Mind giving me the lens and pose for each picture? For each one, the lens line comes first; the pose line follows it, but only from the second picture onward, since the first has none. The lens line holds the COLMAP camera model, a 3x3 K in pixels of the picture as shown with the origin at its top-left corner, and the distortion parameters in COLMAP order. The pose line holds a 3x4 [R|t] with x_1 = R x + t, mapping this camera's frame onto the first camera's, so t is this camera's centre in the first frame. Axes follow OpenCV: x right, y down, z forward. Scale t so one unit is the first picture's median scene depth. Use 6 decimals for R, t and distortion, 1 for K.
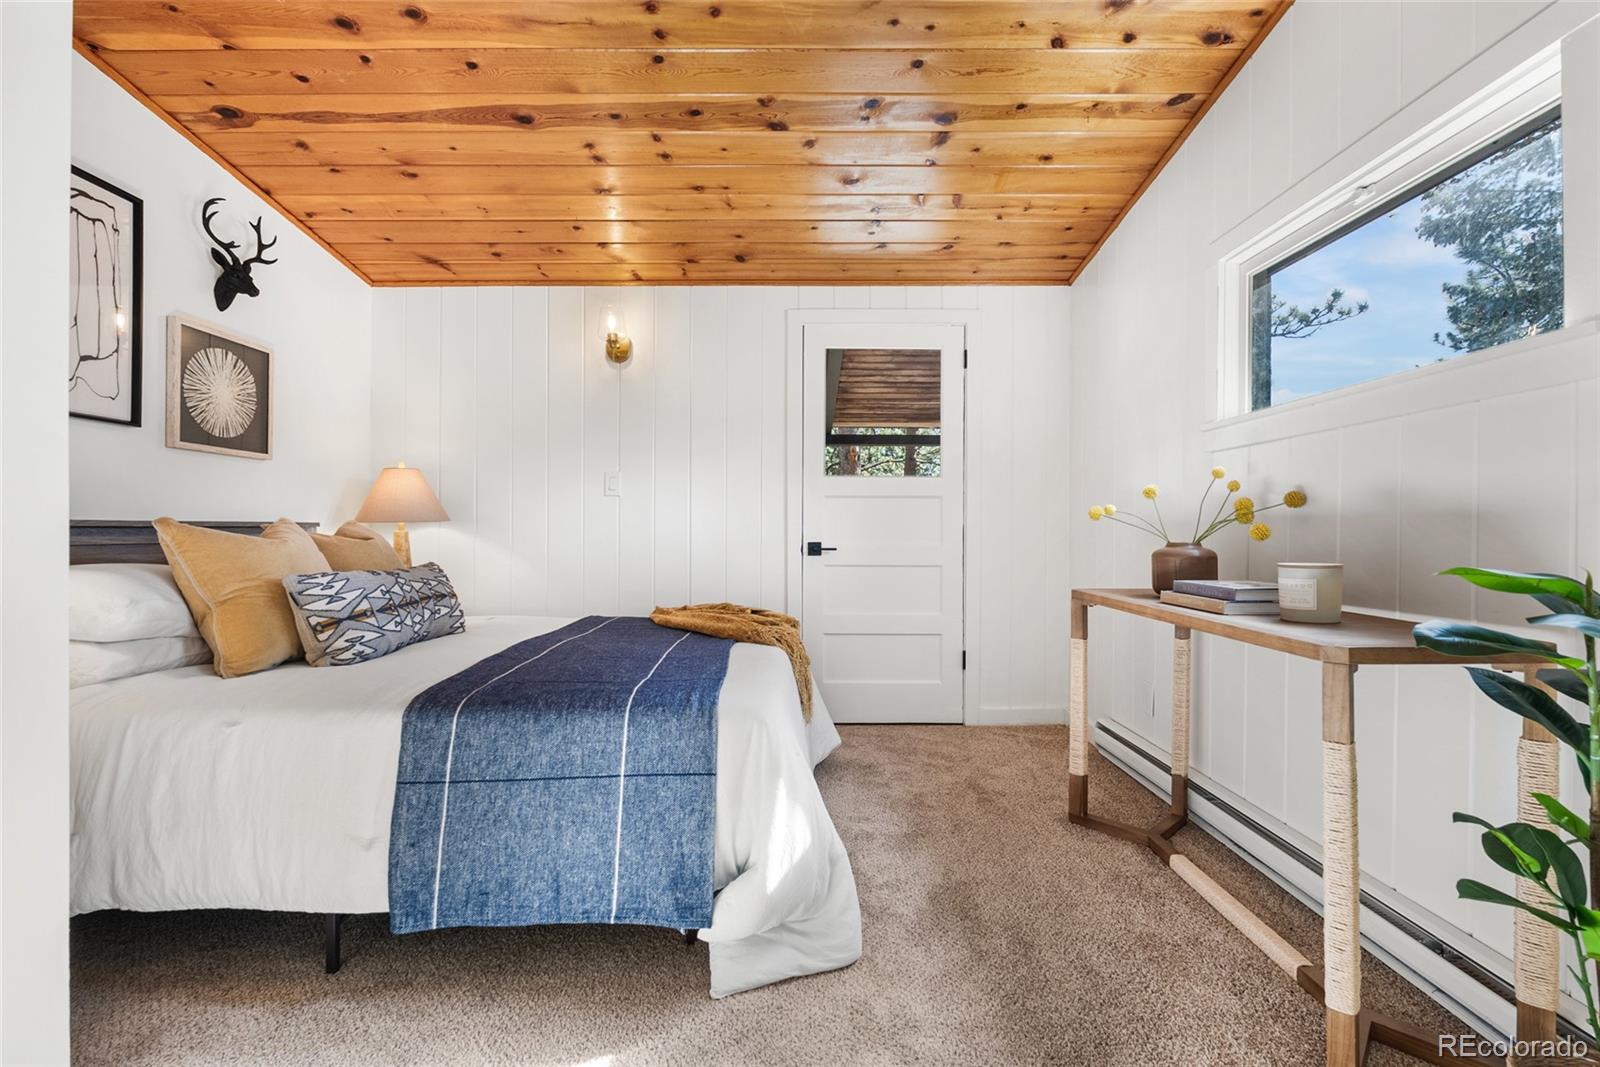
lens RADIAL K [[708.9, 0, 797.1], [0, 708.9, 529.3], [0, 0, 1]] dist [-0.006778, -0.000742]
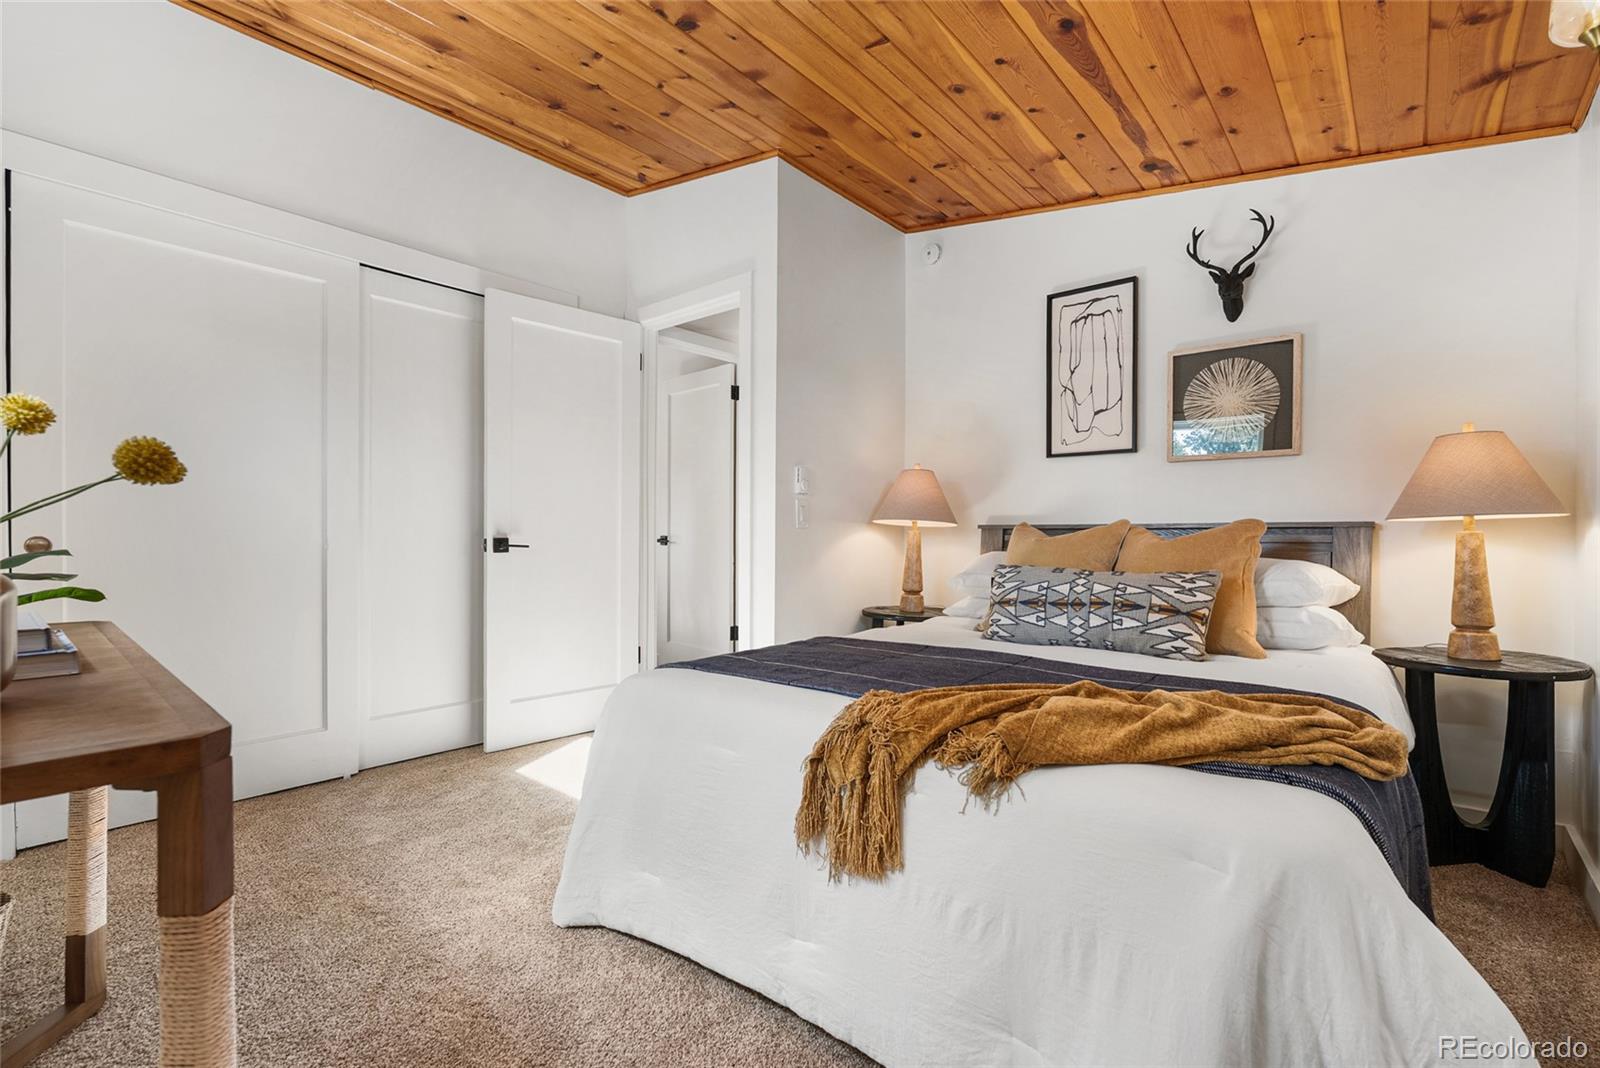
lens RADIAL K [[708.9, 0, 799.6], [0, 708.9, 537.2], [0, 0, 1]] dist [-0.006778, -0.000742]
pose [[-0.660457, -0.001532, -0.750862, 0.442674], [-0.003135, 0.999995, 0.000717, 0.012426], [0.750857, 0.002828, -0.660458, 1.371285]]
